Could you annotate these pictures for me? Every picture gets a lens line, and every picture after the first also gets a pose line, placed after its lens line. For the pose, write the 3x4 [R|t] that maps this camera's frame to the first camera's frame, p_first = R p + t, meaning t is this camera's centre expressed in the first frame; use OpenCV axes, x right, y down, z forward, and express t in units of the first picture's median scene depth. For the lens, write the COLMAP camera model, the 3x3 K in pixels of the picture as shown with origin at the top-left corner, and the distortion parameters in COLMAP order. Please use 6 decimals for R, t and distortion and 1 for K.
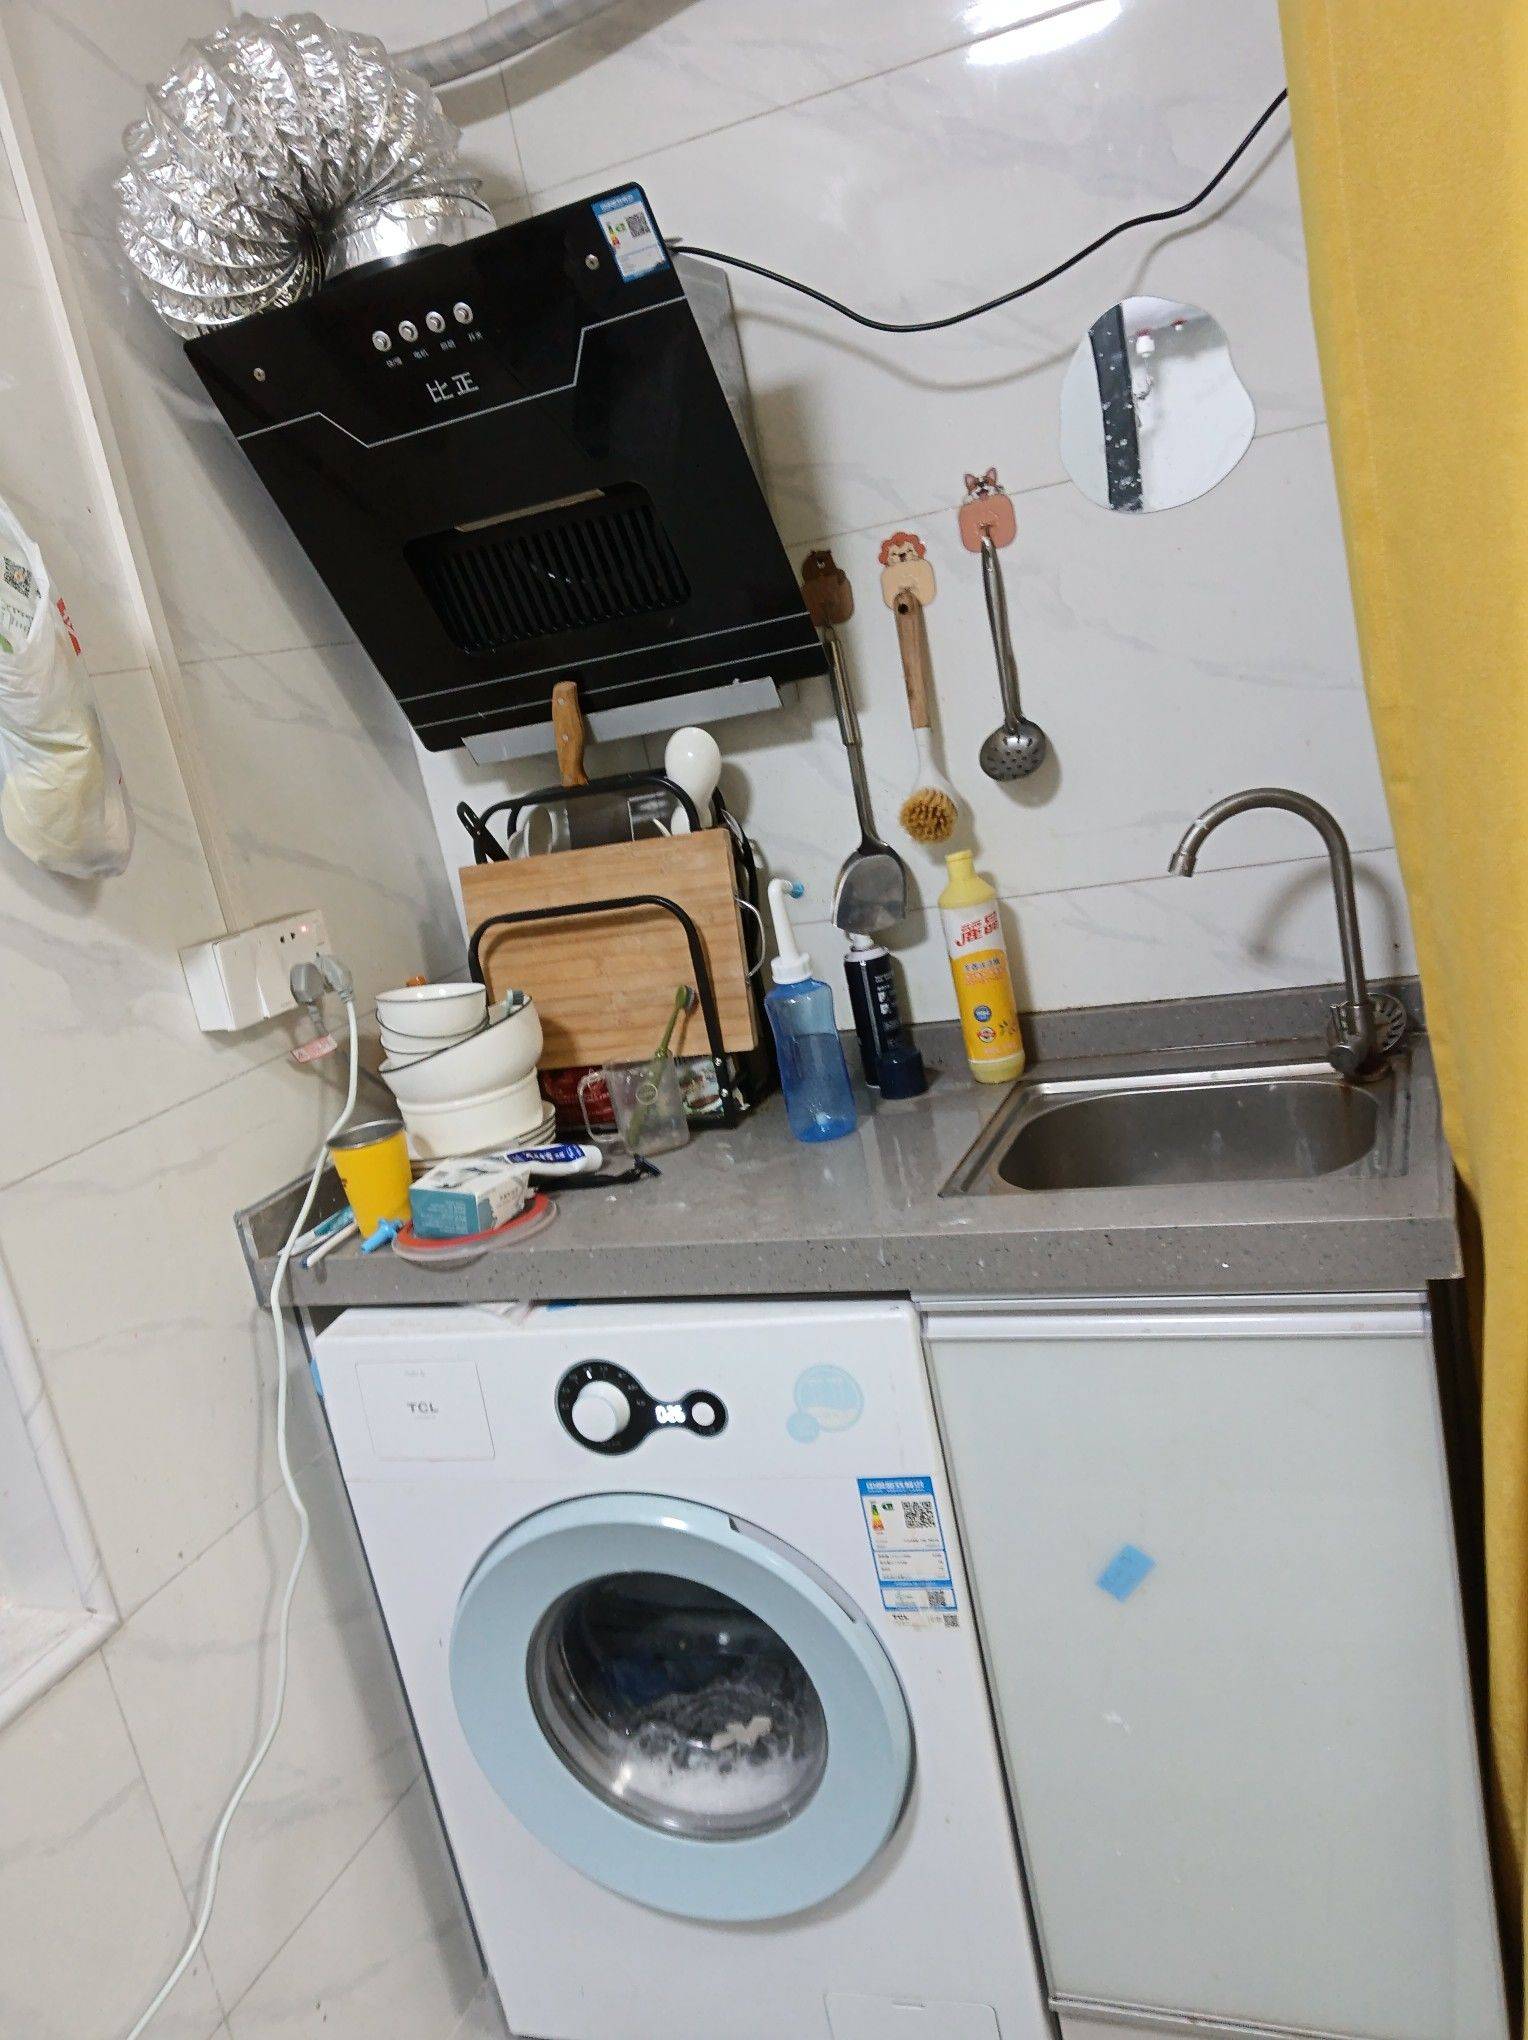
lens RADIAL K [[1569.5, 0, 665.8], [0, 1569.5, 1062.4], [0, 0, 1]] dist [0.160341, -0.351573]
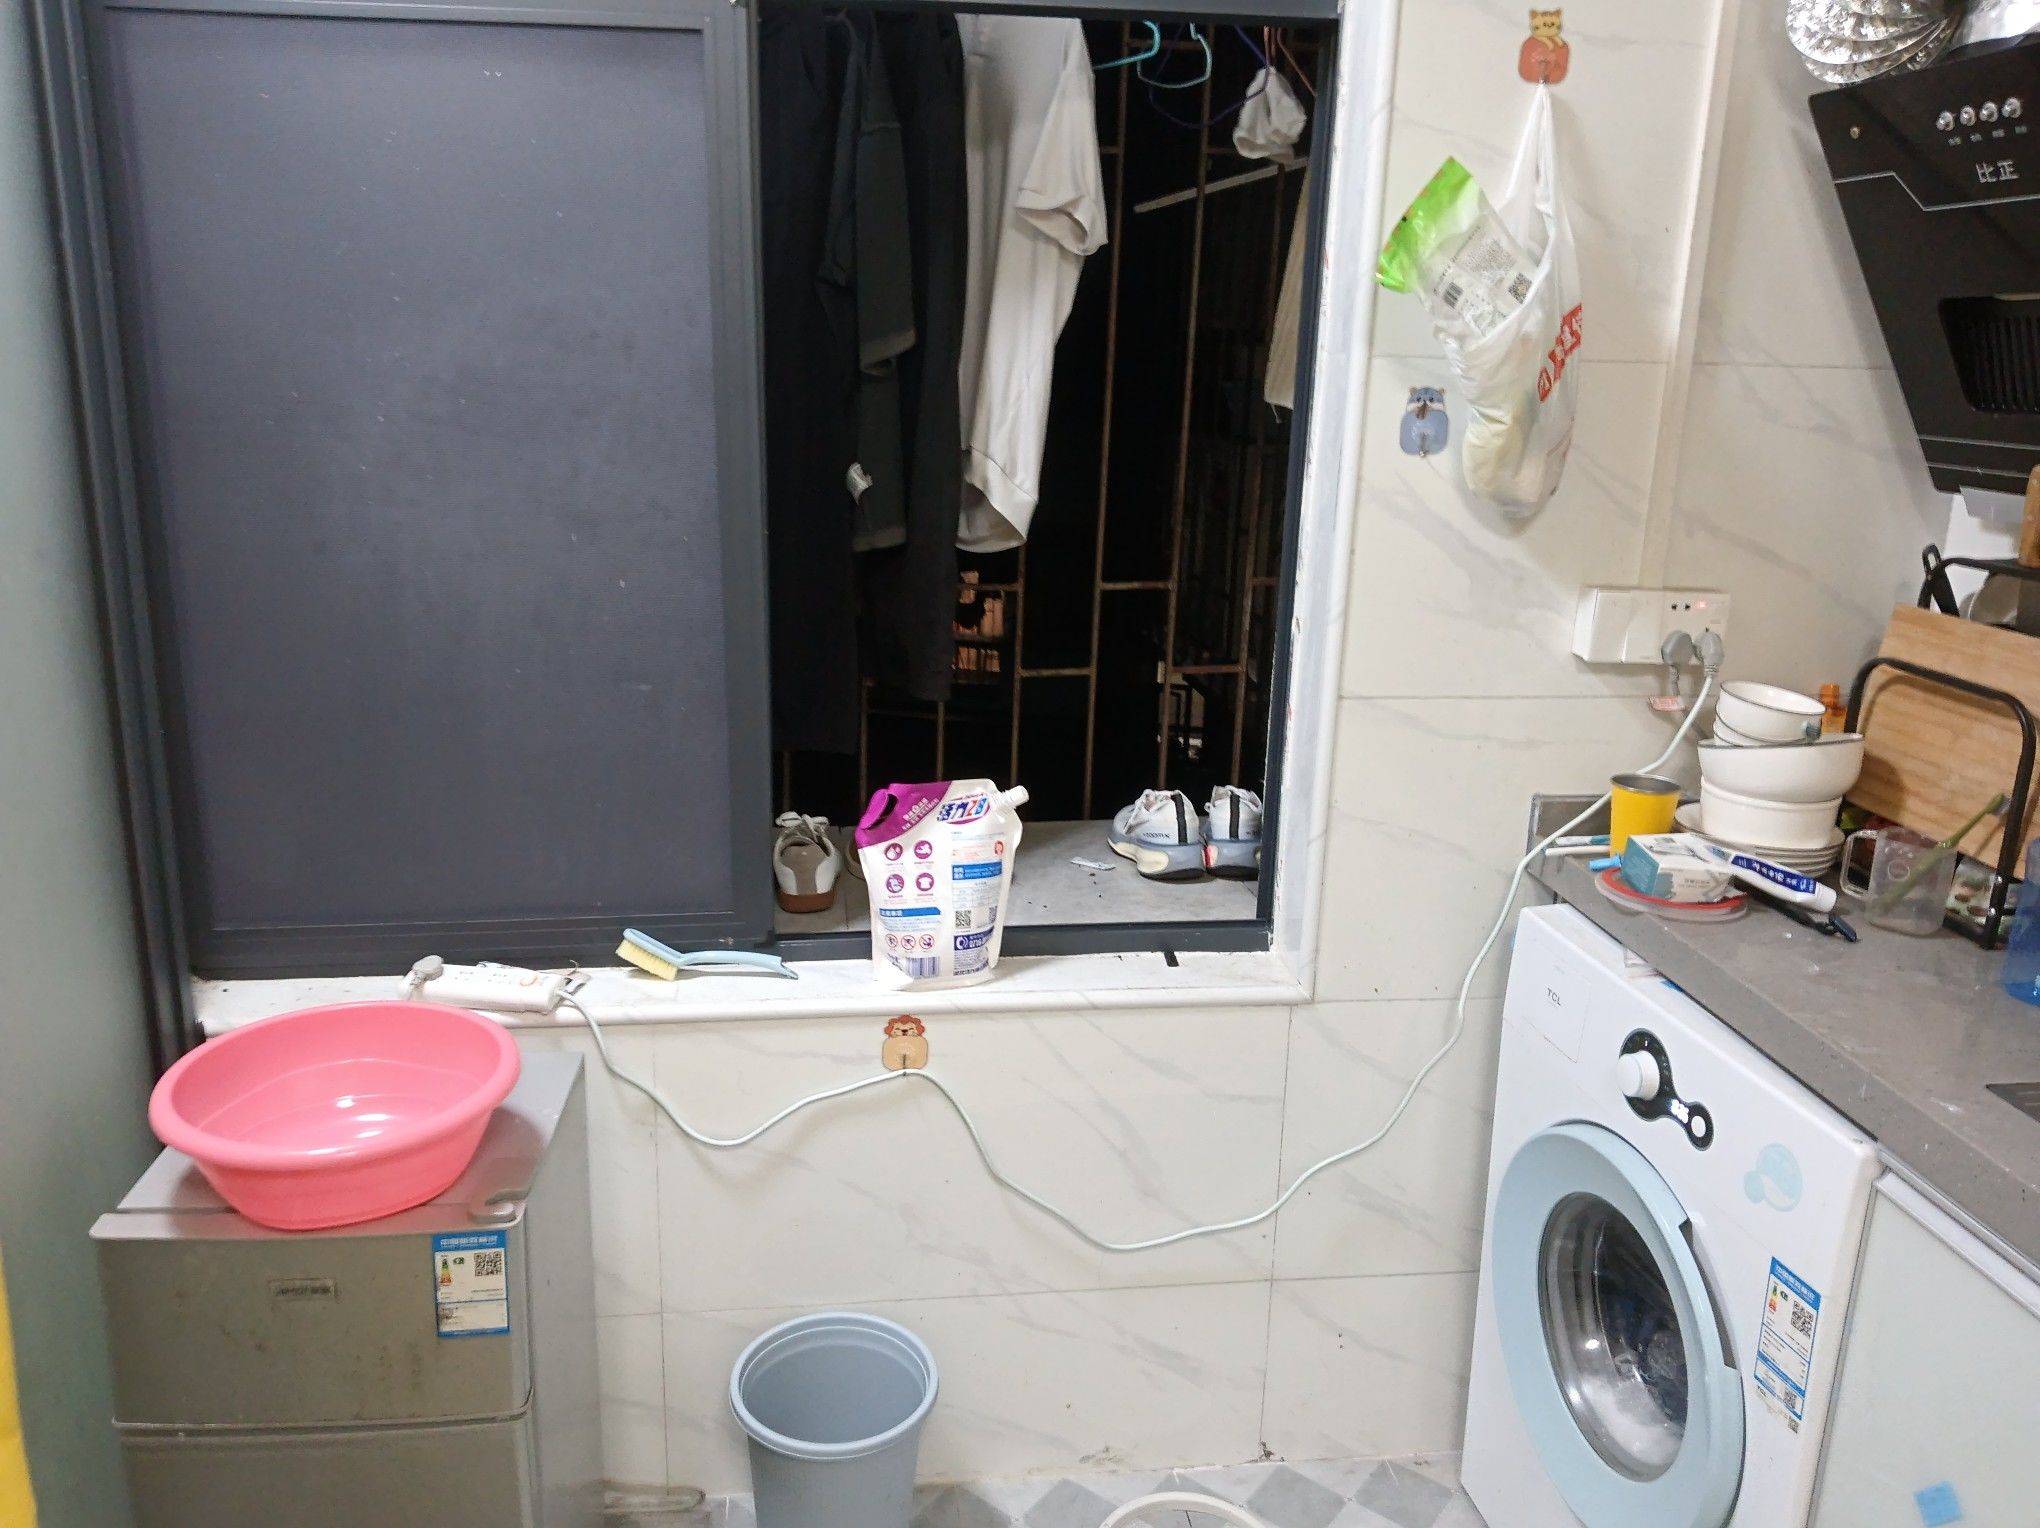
lens RADIAL K [[1544.3, 0, 1020.0], [0, 1544.3, 764.0], [0, 0, 1]] dist [-0.000776, -0.004698]
pose [[0.476946, 0.427961, -0.767706, 0.478067], [-0.326357, 0.897237, 0.297416, -0.161870], [0.816097, 0.108695, 0.567601, -0.041783]]
